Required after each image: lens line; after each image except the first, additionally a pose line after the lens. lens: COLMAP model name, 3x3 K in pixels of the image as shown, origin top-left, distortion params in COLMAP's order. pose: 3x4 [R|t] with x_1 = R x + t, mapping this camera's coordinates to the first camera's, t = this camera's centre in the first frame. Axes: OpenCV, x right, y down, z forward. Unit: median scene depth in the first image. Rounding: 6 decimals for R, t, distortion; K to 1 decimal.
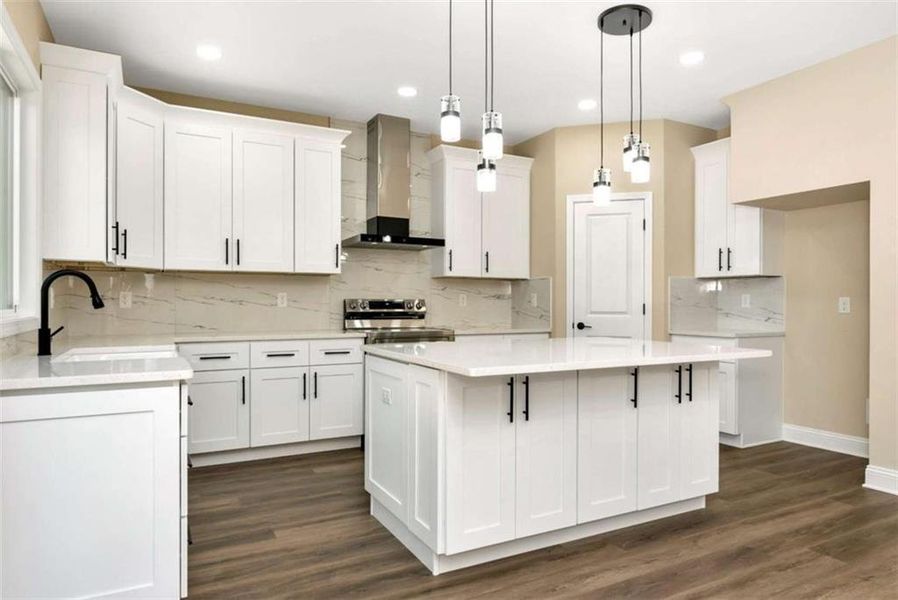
lens RADIAL K [[563.1, 0, 447.0], [0, 563.1, 301.5], [0, 0, 1]] dist [-0.001893, 0.003540]
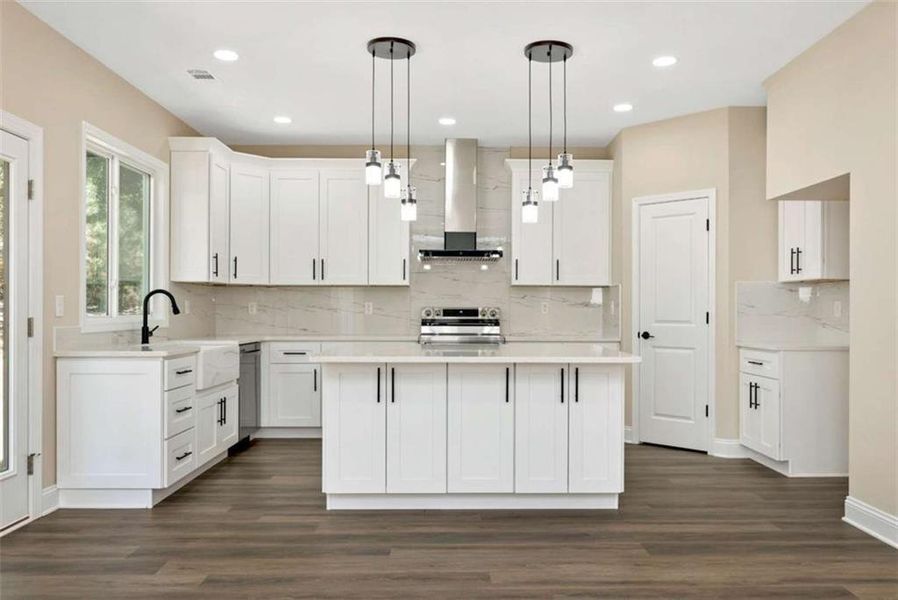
lens RADIAL K [[667.1, 0, 451.2], [0, 667.1, 304.5], [0, 0, 1]] dist [0.011904, -0.005552]
pose [[0.889295, -0.003190, -0.457323, 0.513937], [0.000401, 0.999981, -0.006195, -0.001742], [0.457334, 0.005326, 0.889279, -0.162600]]
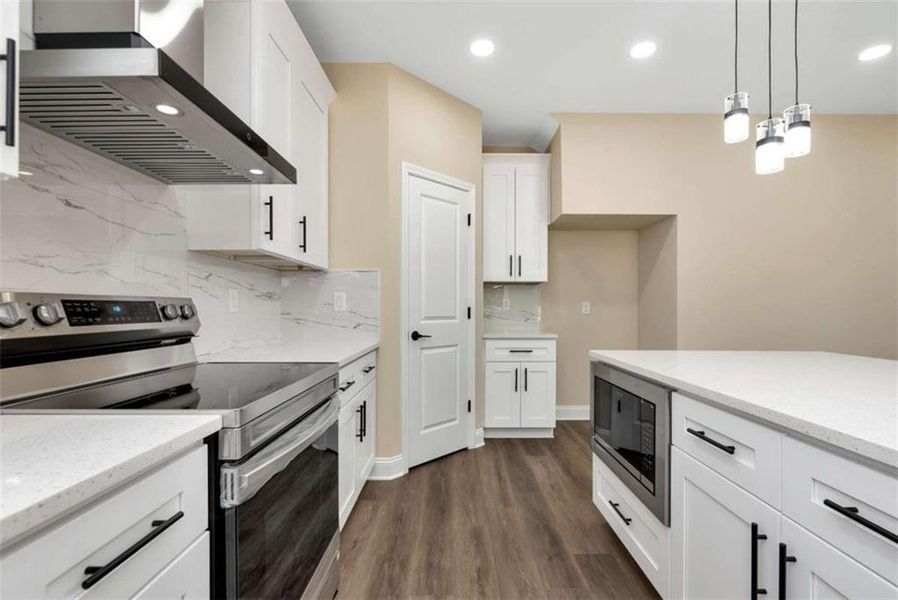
lens RADIAL K [[394.5, 0, 449.8], [0, 394.5, 306.5], [0, 0, 1]] dist [-0.001673, -0.001564]
pose [[0.464824, -0.000645, 0.885403, -0.246678], [-0.003393, 0.999991, 0.002510, 0.001834], [-0.885397, -0.004171, 0.464817, 0.791536]]
